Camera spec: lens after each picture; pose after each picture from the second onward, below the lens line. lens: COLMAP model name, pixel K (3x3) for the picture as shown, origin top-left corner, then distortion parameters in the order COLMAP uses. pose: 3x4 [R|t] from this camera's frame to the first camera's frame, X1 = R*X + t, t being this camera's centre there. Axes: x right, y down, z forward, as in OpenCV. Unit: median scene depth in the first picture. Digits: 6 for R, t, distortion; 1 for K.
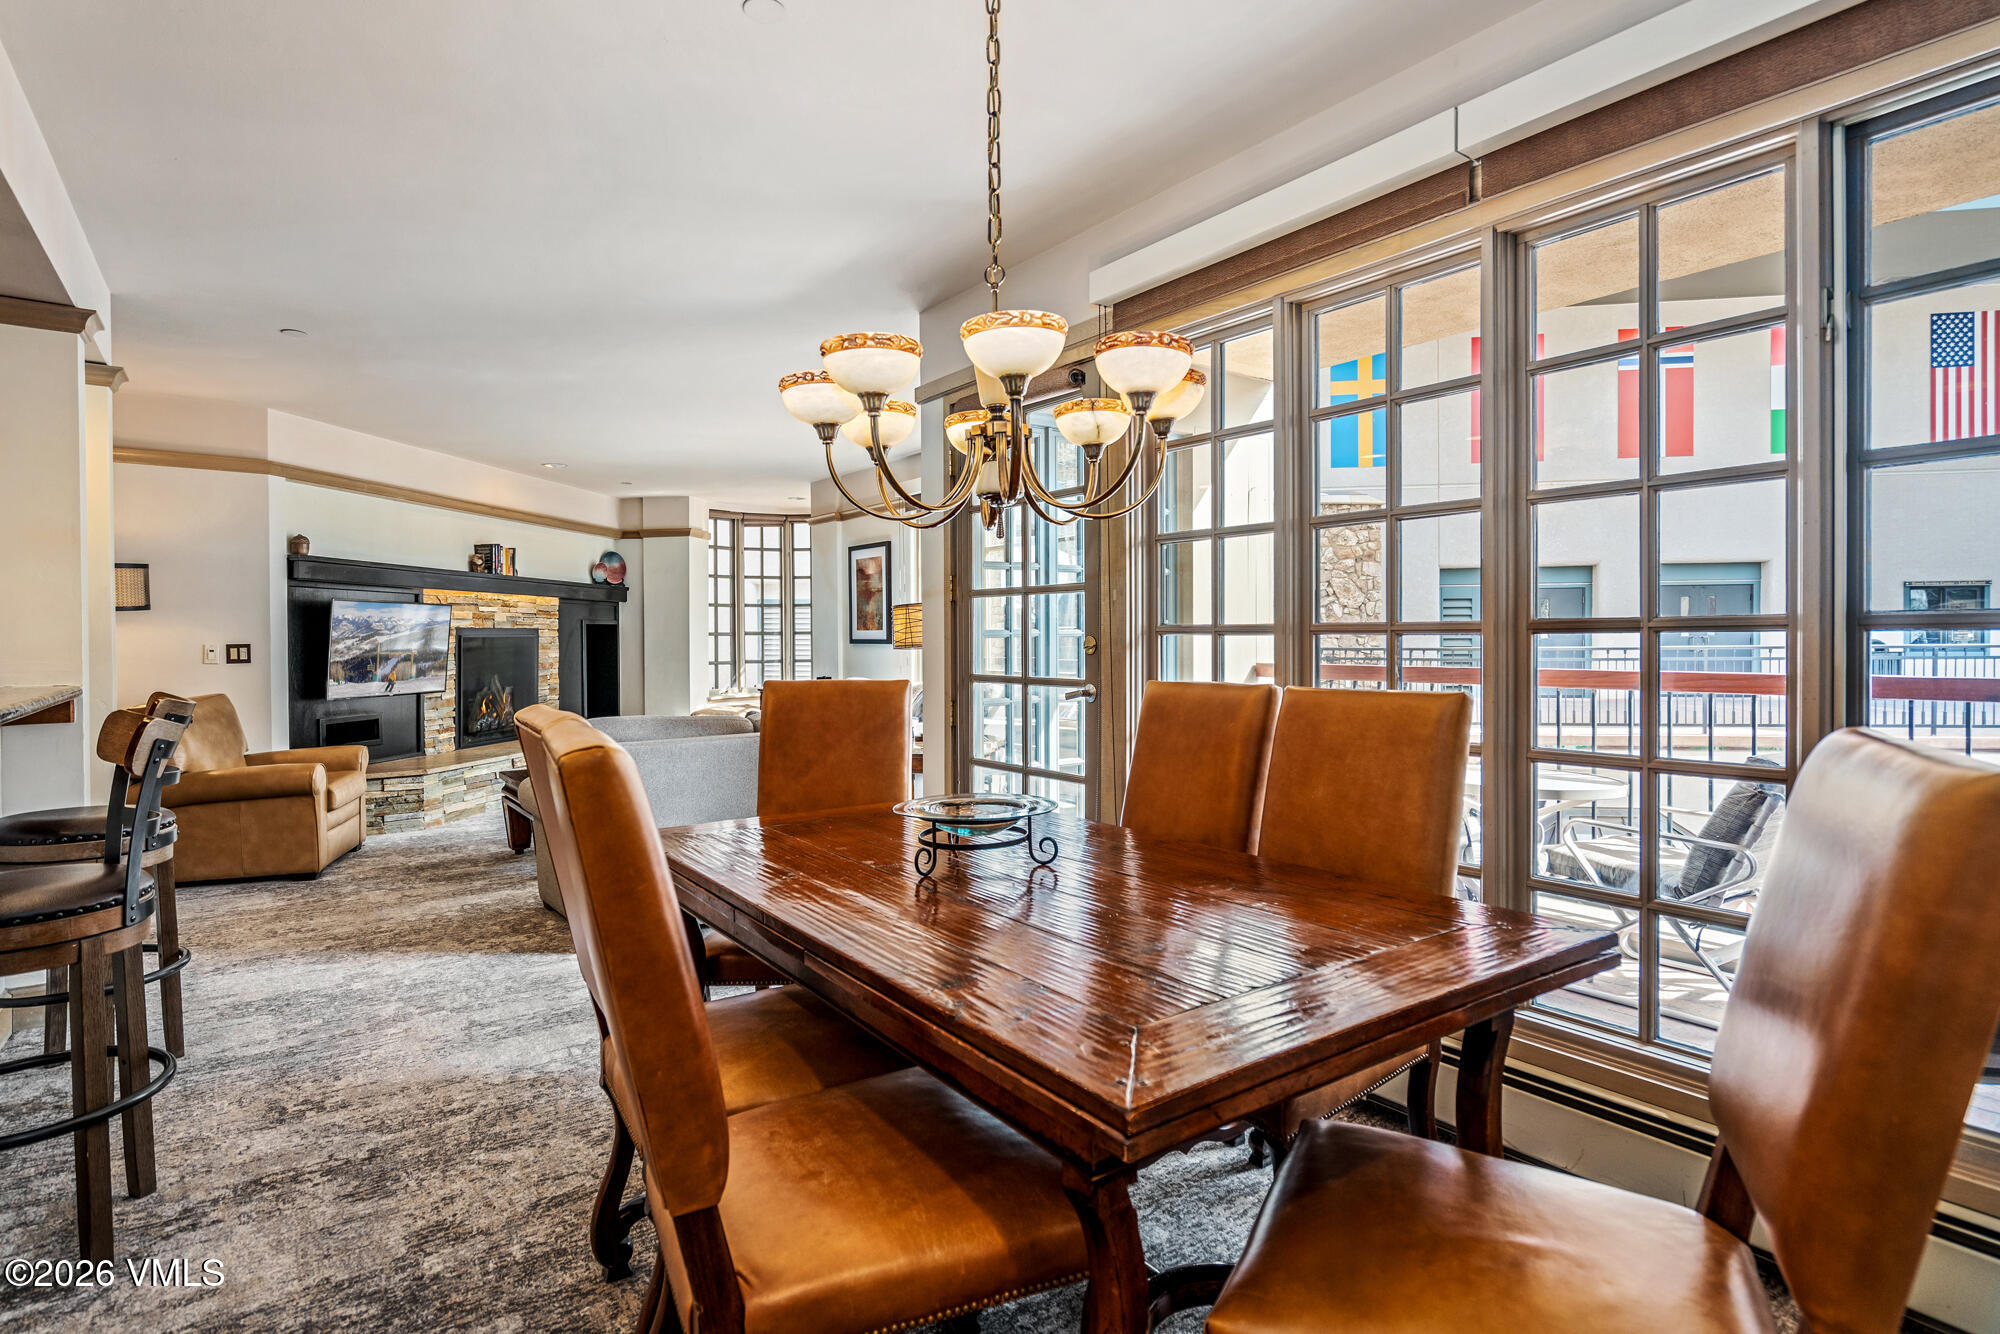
lens RADIAL K [[1023.7, 0, 997.0], [0, 1023.7, 640.0], [0, 0, 1]] dist [0.003401, 0.002536]
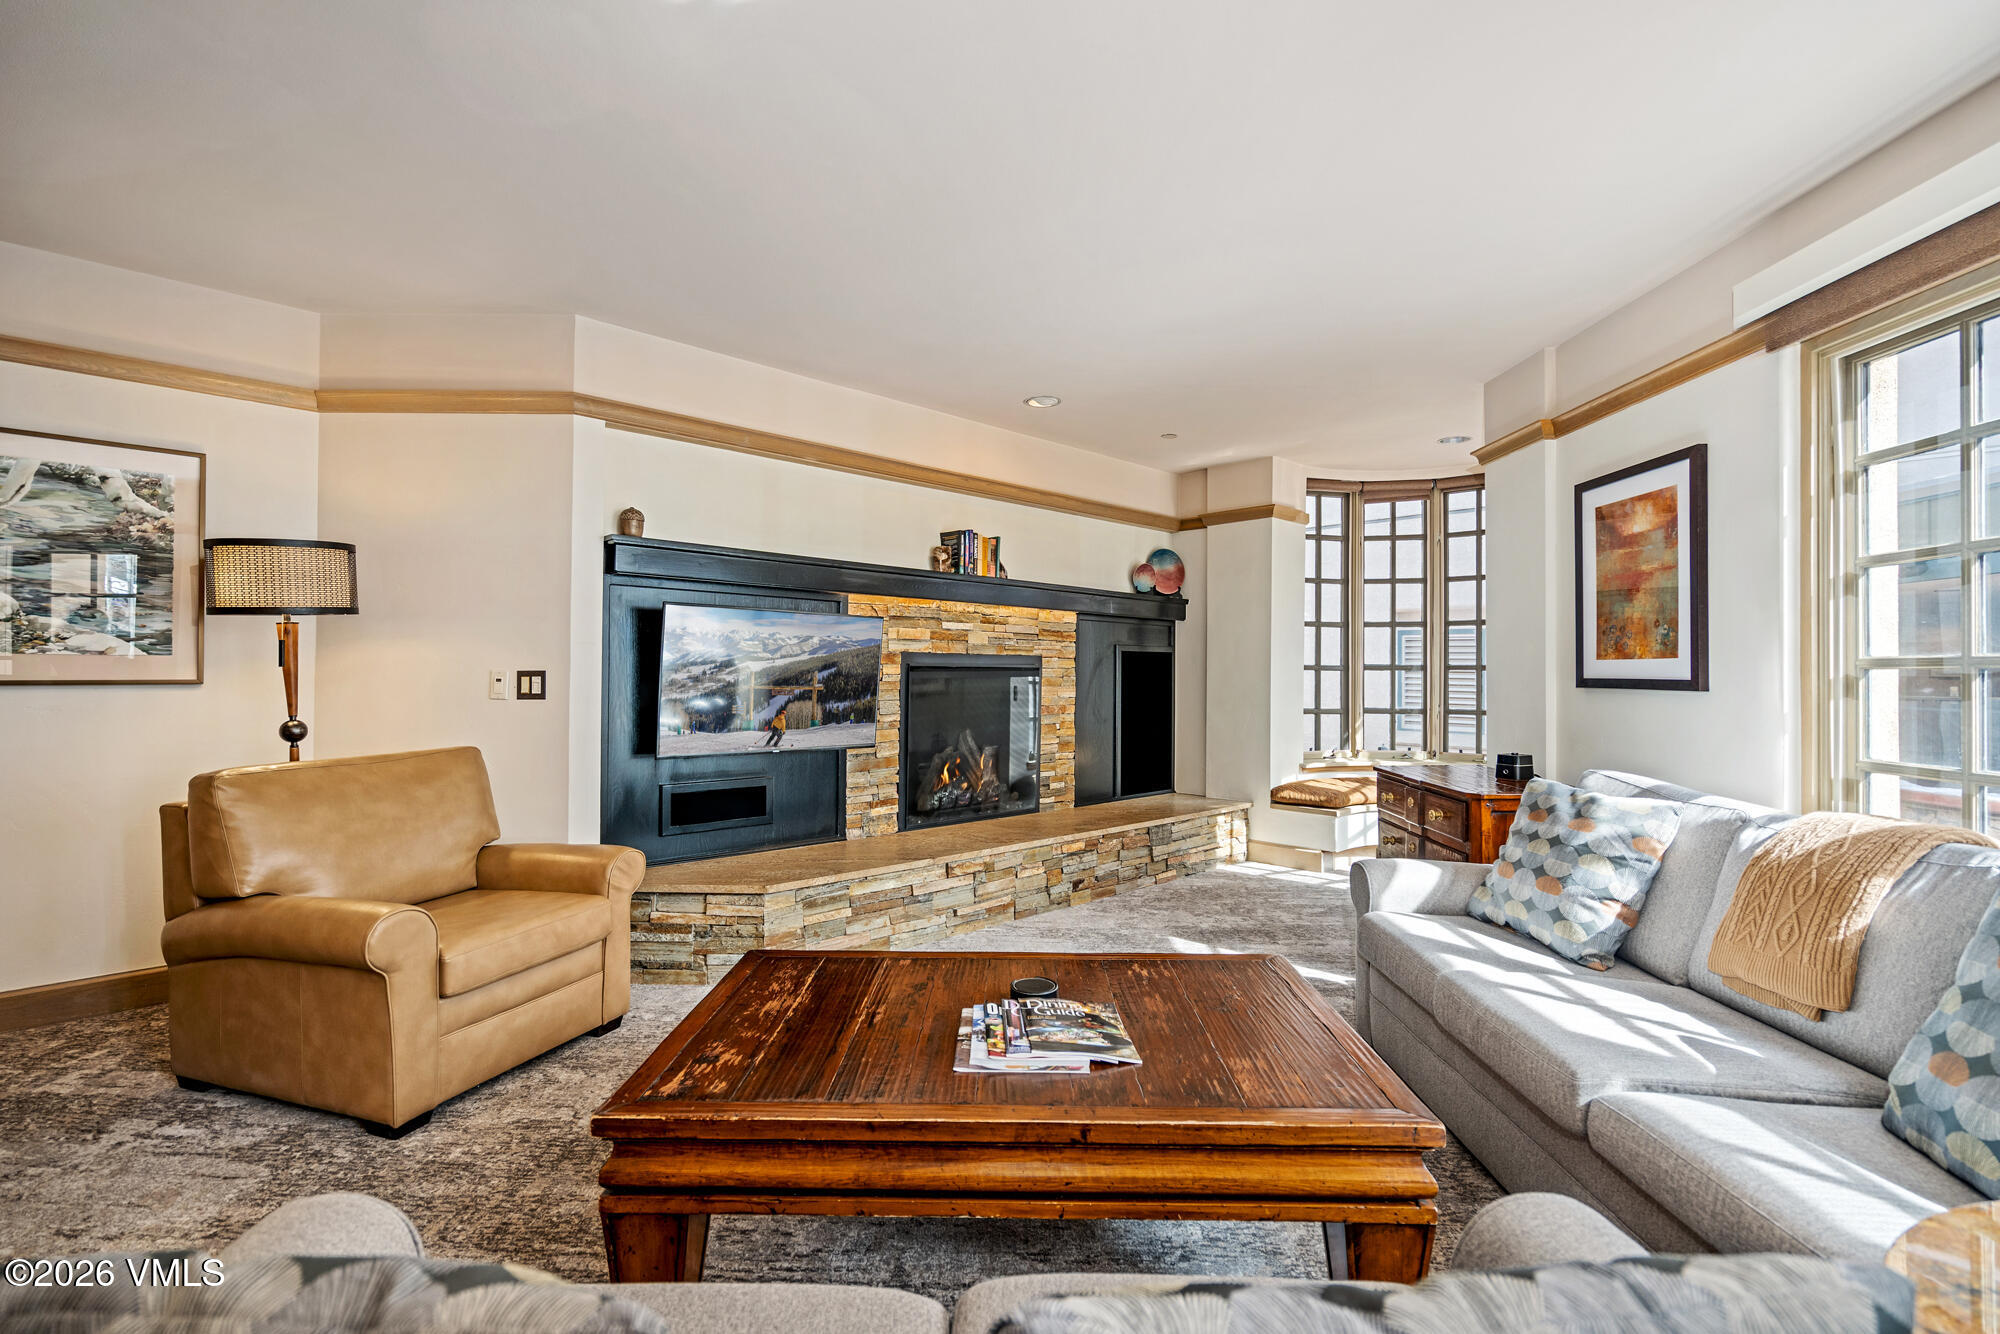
lens RADIAL K [[922.1, 0, 975.6], [0, 922.1, 657.3], [0, 0, 1]] dist [-0.003487, 0.003344]
pose [[0.784893, 0.001905, -0.619628, -0.103825], [-0.015126, 0.999756, -0.016087, 0.000610], [0.619447, 0.021999, 0.784730, 0.521533]]
